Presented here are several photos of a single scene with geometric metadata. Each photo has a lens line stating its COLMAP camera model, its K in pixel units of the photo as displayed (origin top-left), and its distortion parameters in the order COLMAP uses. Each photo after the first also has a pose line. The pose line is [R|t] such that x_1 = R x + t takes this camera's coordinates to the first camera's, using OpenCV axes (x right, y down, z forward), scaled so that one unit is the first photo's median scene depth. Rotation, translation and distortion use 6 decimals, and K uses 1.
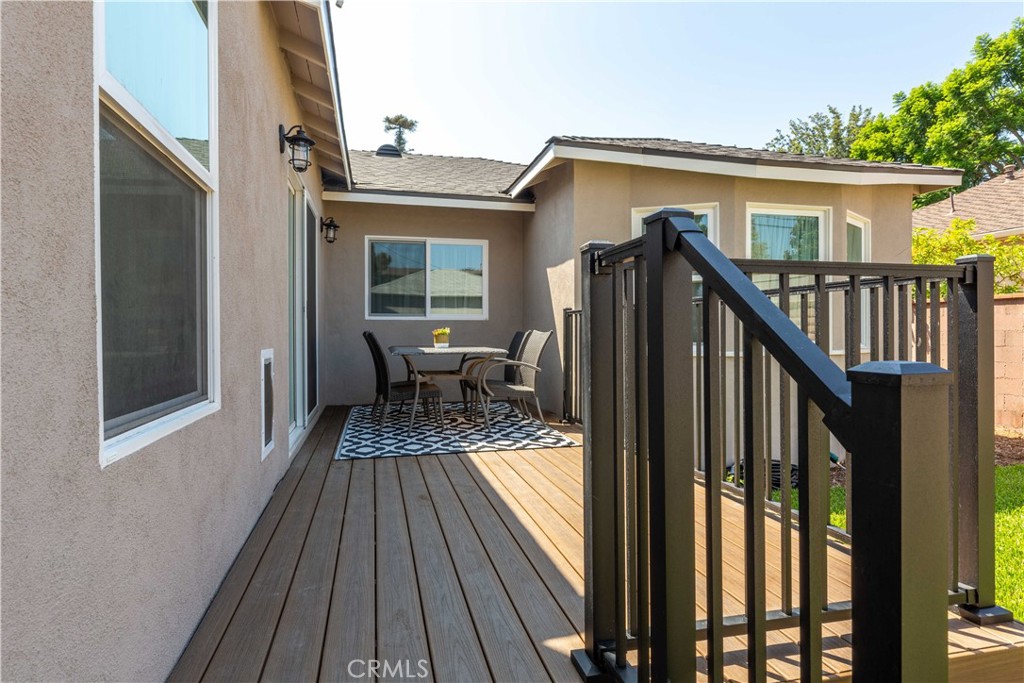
lens RADIAL K [[566.3, 0, 512.0], [0, 566.3, 341.5], [0, 0, 1]] dist [-0.000901, 0.000272]
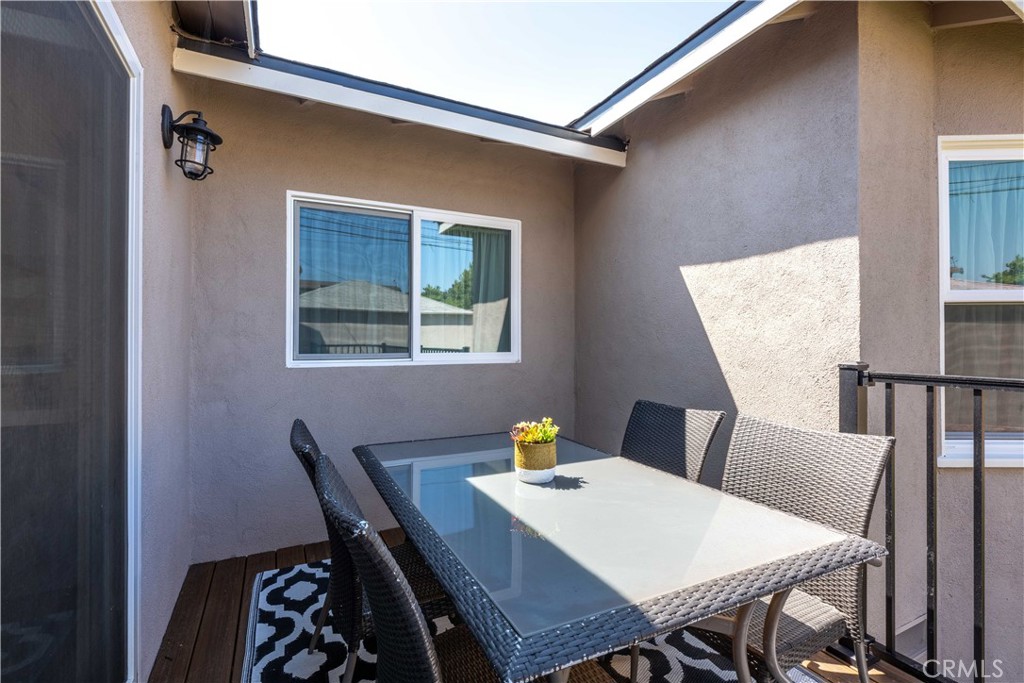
lens RADIAL K [[477.5, 0, 507.0], [0, 477.5, 342.7], [0, 0, 1]] dist [0.000602, -0.000707]
pose [[0.977206, 0.005442, 0.212221, -0.164333], [-0.002542, 0.999900, -0.013935, -0.054796], [-0.212276, 0.013078, 0.977122, 0.573925]]
